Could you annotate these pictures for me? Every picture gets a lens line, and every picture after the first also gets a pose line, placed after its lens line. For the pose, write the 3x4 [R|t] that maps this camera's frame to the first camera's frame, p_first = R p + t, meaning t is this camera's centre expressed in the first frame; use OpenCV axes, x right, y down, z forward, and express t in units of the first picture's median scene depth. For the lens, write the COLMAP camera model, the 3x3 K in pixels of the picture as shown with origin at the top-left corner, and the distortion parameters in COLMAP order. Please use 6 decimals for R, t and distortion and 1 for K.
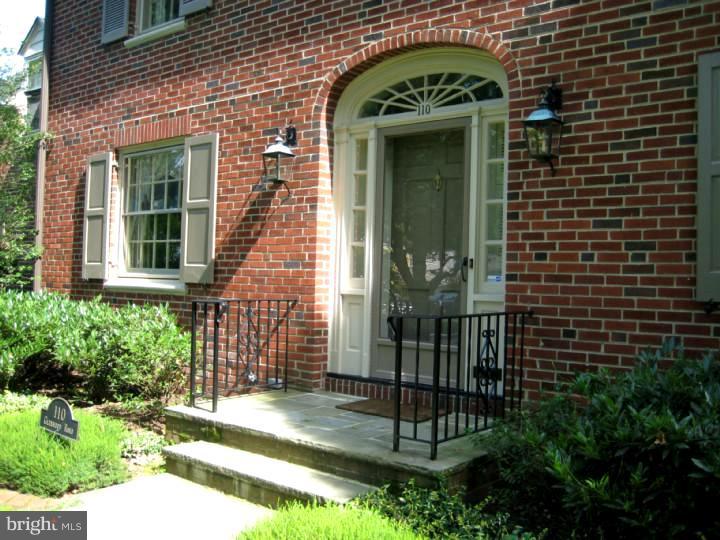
lens RADIAL K [[754.0, 0, 360.0], [0, 754.0, 270.0], [0, 0, 1]] dist [-0.139149, 0.004151]
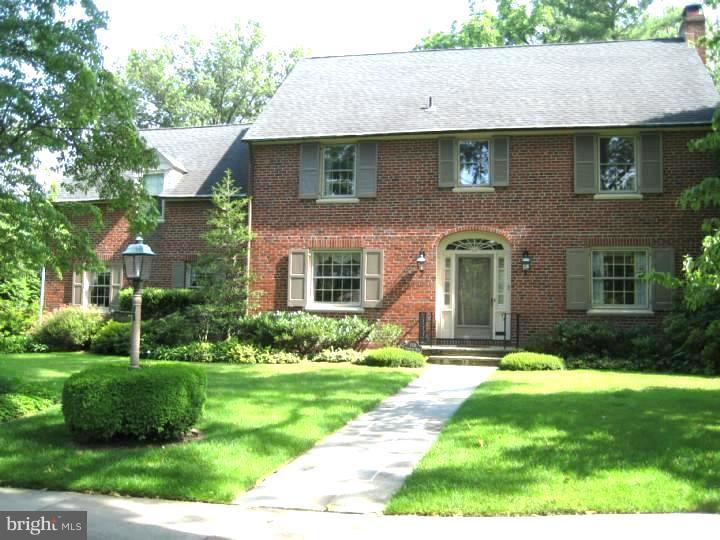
lens RADIAL K [[754.0, 0, 360.0], [0, 754.0, 270.0], [0, 0, 1]] dist [-0.139149, 0.004151]
pose [[0.892833, 0.022883, 0.449806, -1.515926], [-0.000193, 0.998728, -0.050425, 0.020309], [-0.450388, 0.044935, 0.891701, -1.354008]]
